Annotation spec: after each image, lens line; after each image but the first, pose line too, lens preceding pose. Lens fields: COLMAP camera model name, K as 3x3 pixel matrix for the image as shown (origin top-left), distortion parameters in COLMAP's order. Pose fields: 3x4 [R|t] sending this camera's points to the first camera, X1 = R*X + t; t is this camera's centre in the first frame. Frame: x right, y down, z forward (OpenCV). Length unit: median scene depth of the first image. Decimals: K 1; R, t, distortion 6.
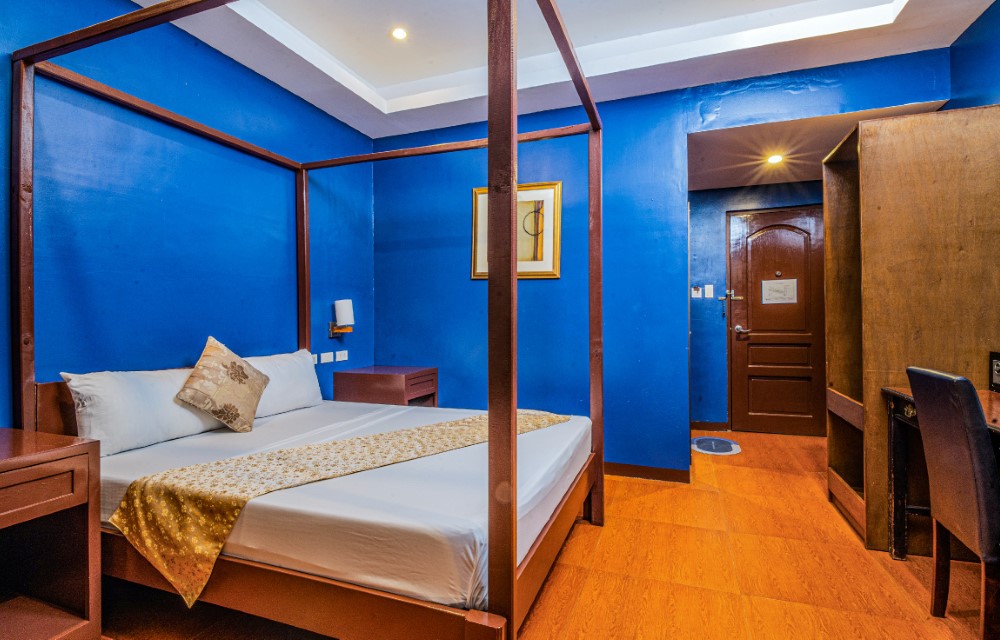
lens RADIAL K [[475.9, 0, 496.9], [0, 475.9, 329.6], [0, 0, 1]] dist [-0.000346, -0.000754]
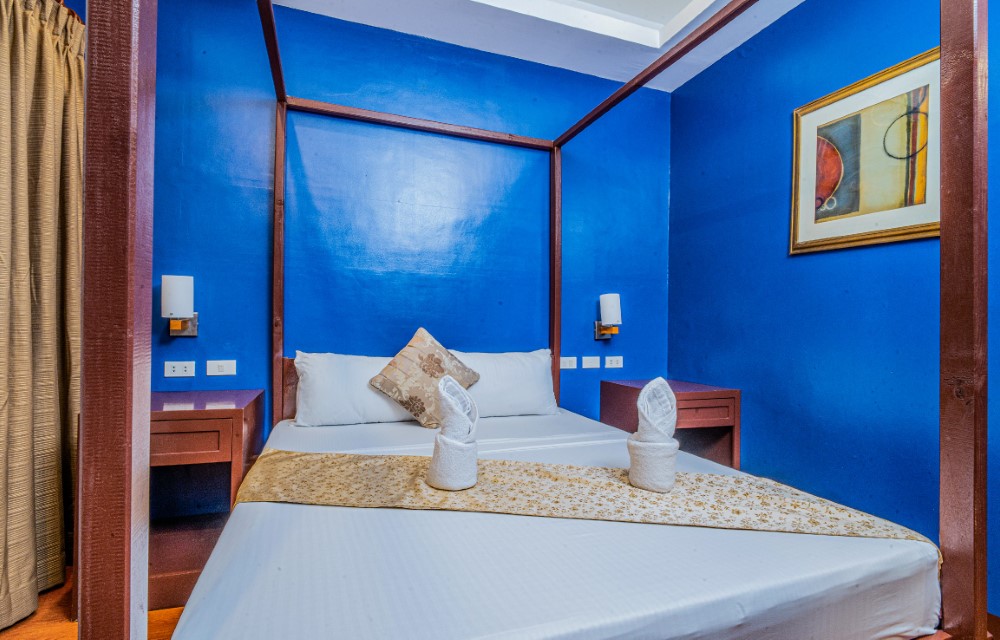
lens RADIAL K [[475.9, 0, 496.9], [0, 475.9, 329.6], [0, 0, 1]] dist [-0.000346, -0.000754]
pose [[0.656038, 0.019883, -0.754466, 0.242466], [-0.040103, 0.999159, -0.008539, 0.019285], [0.753662, 0.035858, 0.656283, 0.424210]]
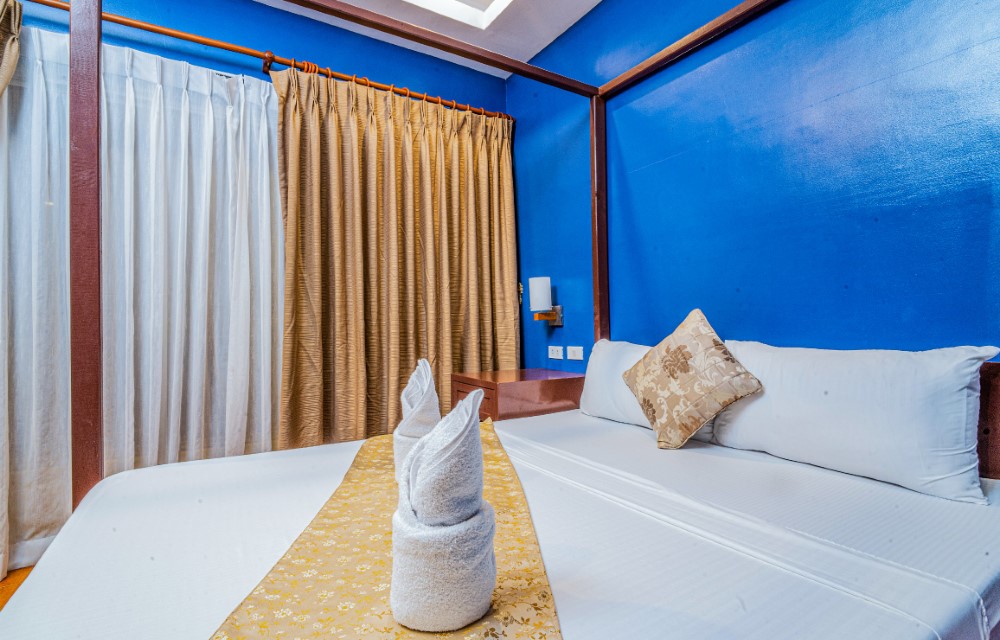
lens RADIAL K [[475.9, 0, 496.9], [0, 475.9, 329.6], [0, 0, 1]] dist [-0.000346, -0.000754]
pose [[-0.604802, 0.016652, -0.796202, 0.146183], [-0.011520, 0.999494, 0.029655, 0.024815], [0.796293, 0.027107, -0.604304, 1.102744]]
